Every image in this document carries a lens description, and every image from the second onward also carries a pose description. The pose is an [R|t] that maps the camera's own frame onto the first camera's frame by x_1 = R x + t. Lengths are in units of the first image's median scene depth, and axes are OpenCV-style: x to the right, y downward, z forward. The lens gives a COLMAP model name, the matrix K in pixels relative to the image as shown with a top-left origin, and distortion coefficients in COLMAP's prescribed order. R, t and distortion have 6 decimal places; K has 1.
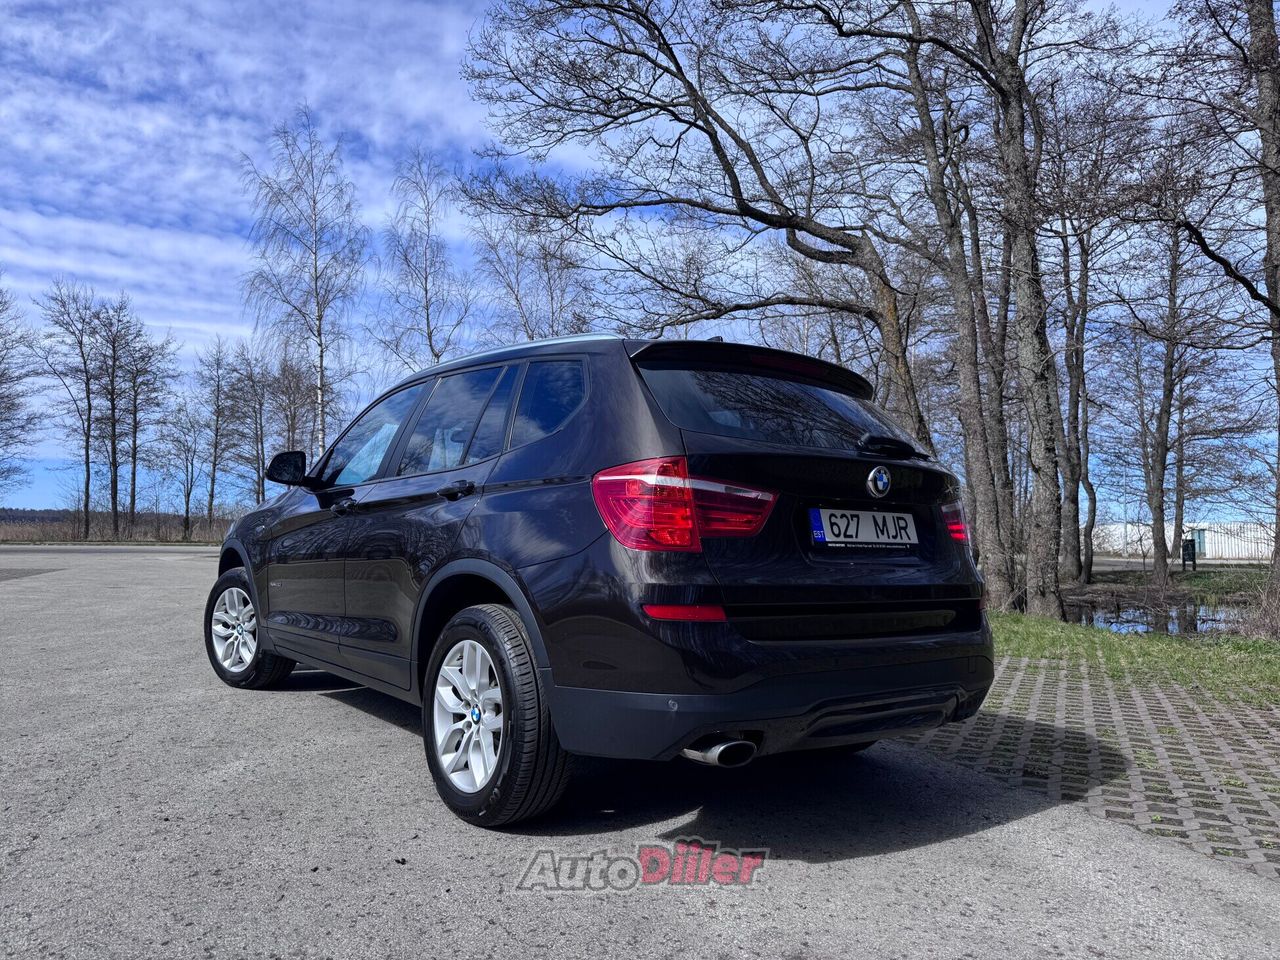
lens RADIAL K [[927.7, 0, 644.6], [0, 927.7, 477.7], [0, 0, 1]] dist [-0.000360, -0.017885]
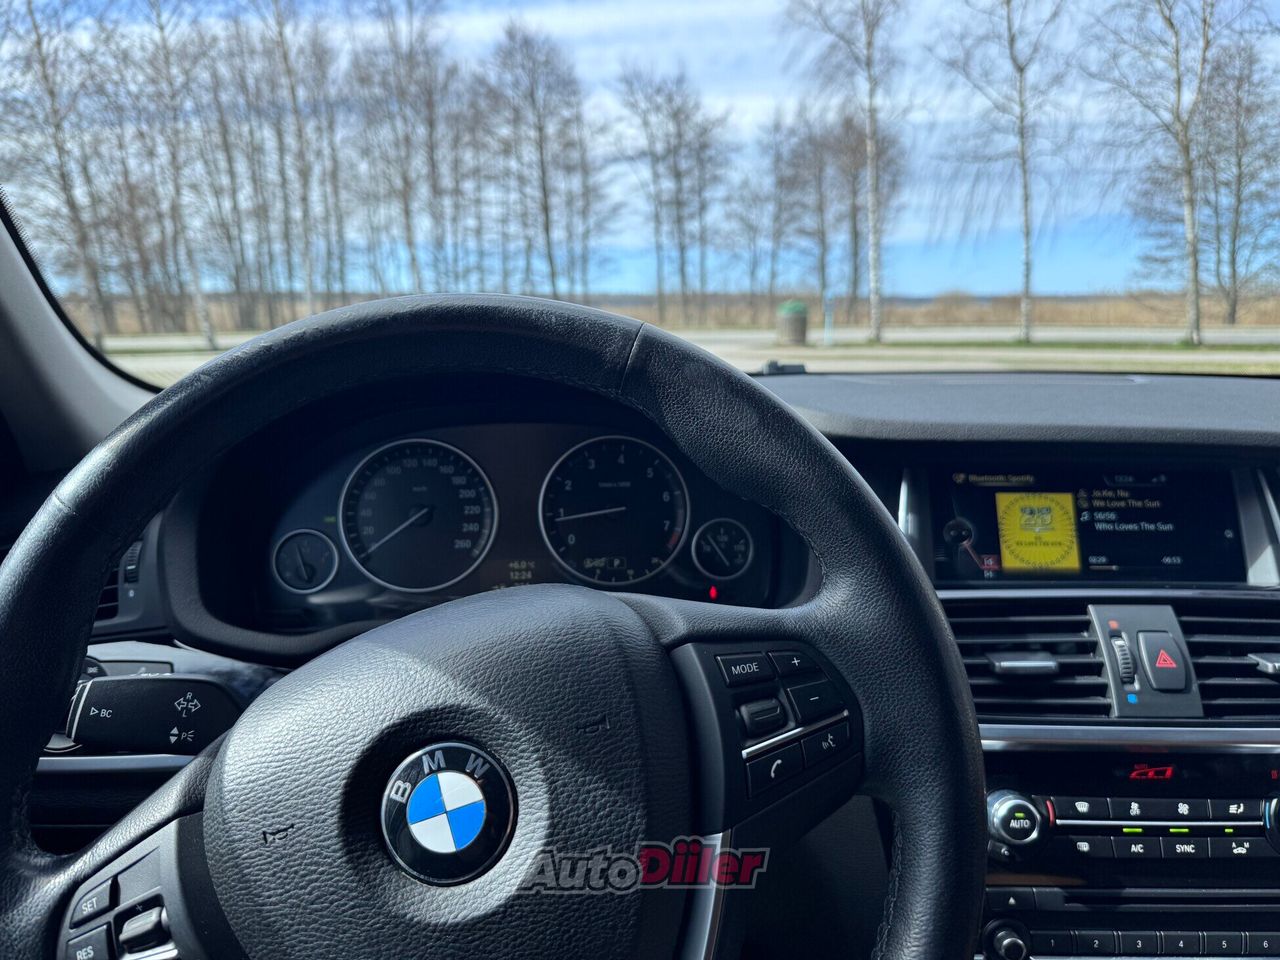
lens RADIAL K [[927.7, 0, 645.9], [0, 927.7, 483.2], [0, 0, 1]] dist [-0.000360, -0.017885]
pose [[0.820363, 0.080698, -0.566121, -0.018135], [0.062704, 0.971329, 0.229323, 0.000557], [0.568395, -0.223626, 0.791782, 0.126589]]
